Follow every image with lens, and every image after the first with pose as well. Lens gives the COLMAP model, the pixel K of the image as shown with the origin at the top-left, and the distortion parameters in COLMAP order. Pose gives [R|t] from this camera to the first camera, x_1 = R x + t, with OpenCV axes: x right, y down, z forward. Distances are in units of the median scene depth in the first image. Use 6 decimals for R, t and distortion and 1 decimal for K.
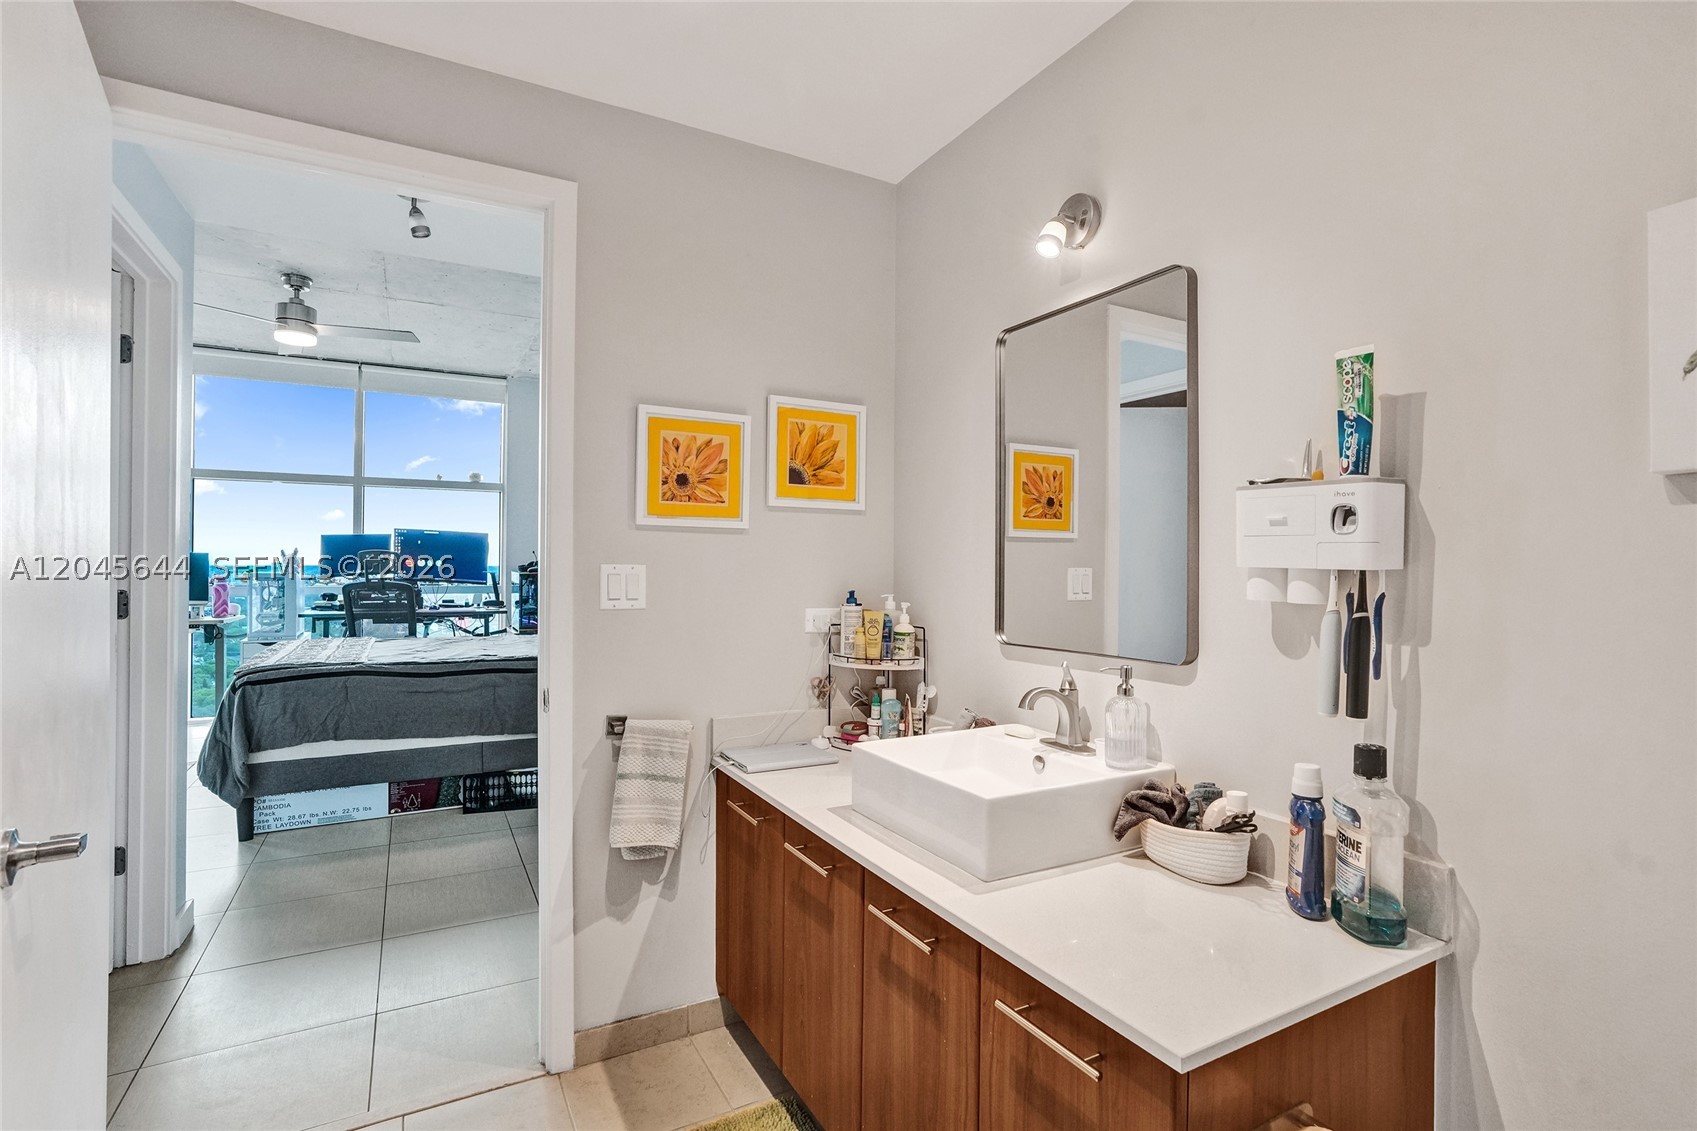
lens RADIAL K [[794.3, 0, 813.9], [0, 794.3, 558.0], [0, 0, 1]] dist [-0.004603, 0.005974]
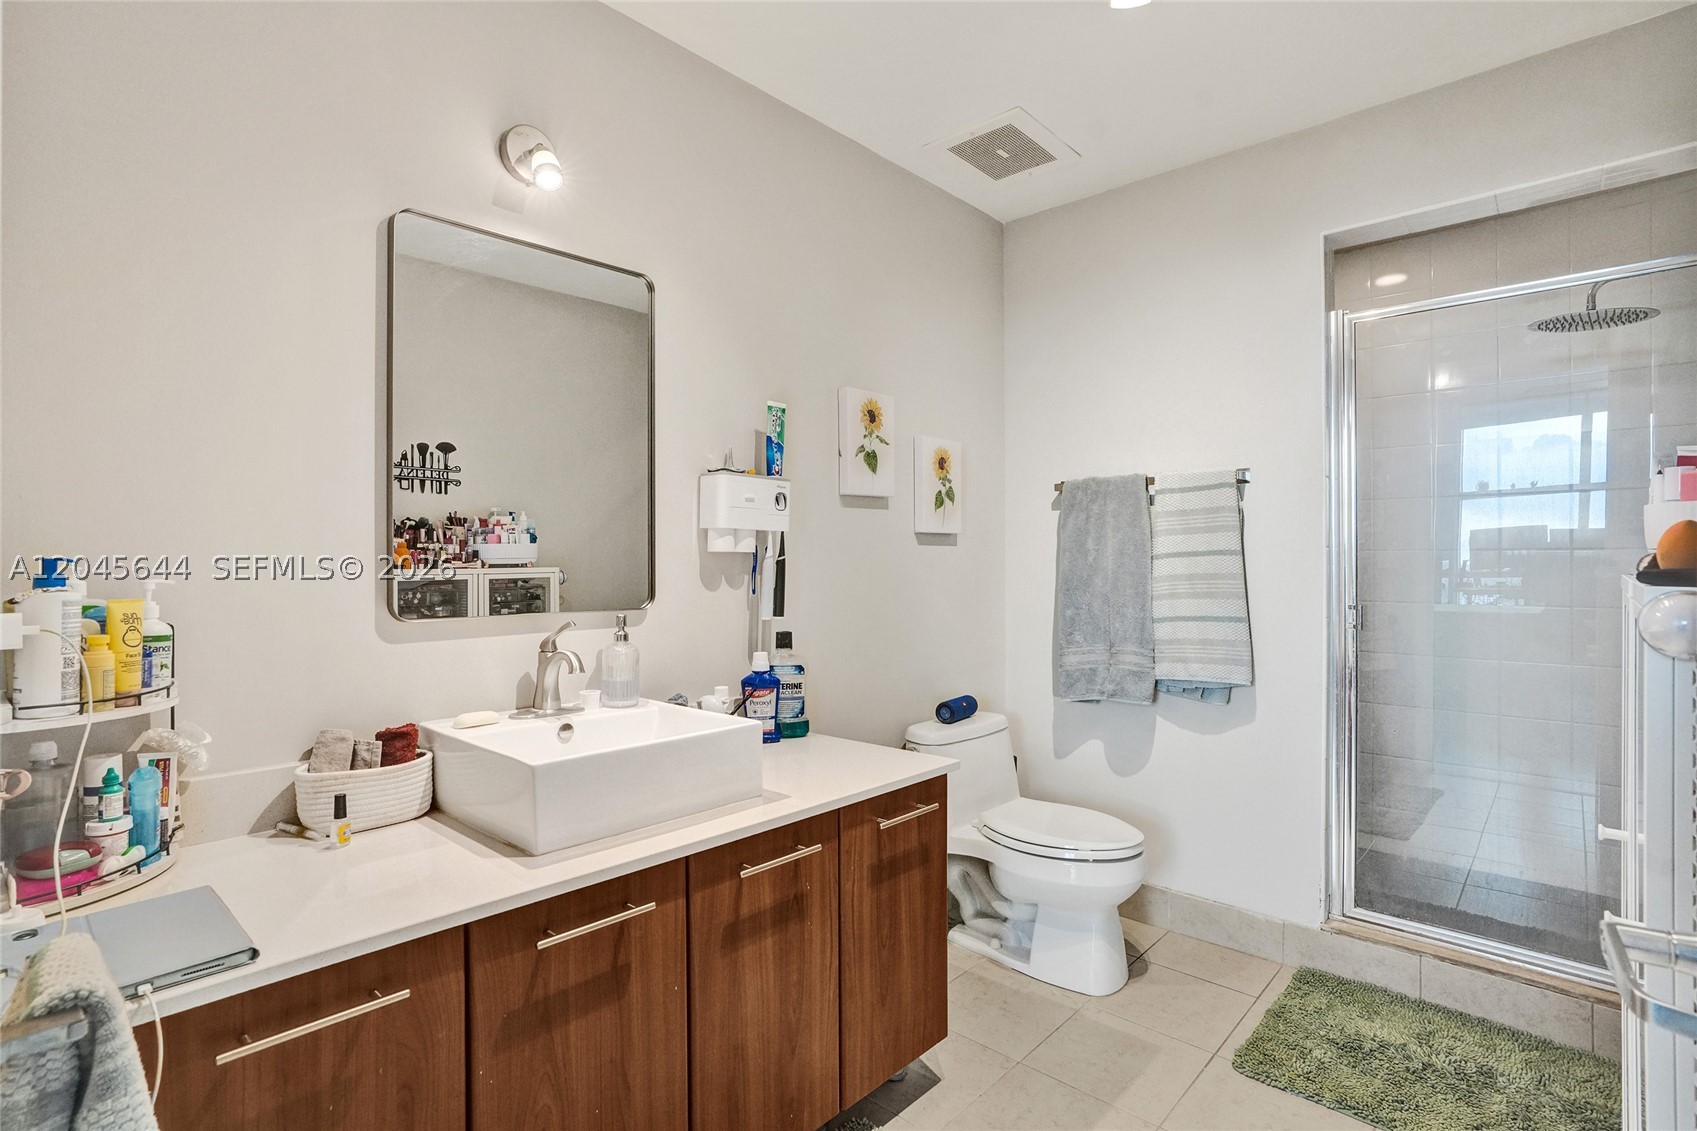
lens RADIAL K [[794.3, 0, 846.6], [0, 794.3, 564.1], [0, 0, 1]] dist [-0.004603, 0.005974]
pose [[-0.282167, 0.000478, 0.959365, -0.952615], [0.002742, 0.999996, 0.000308, 0.081317], [-0.959361, 0.002717, -0.282167, 1.261682]]
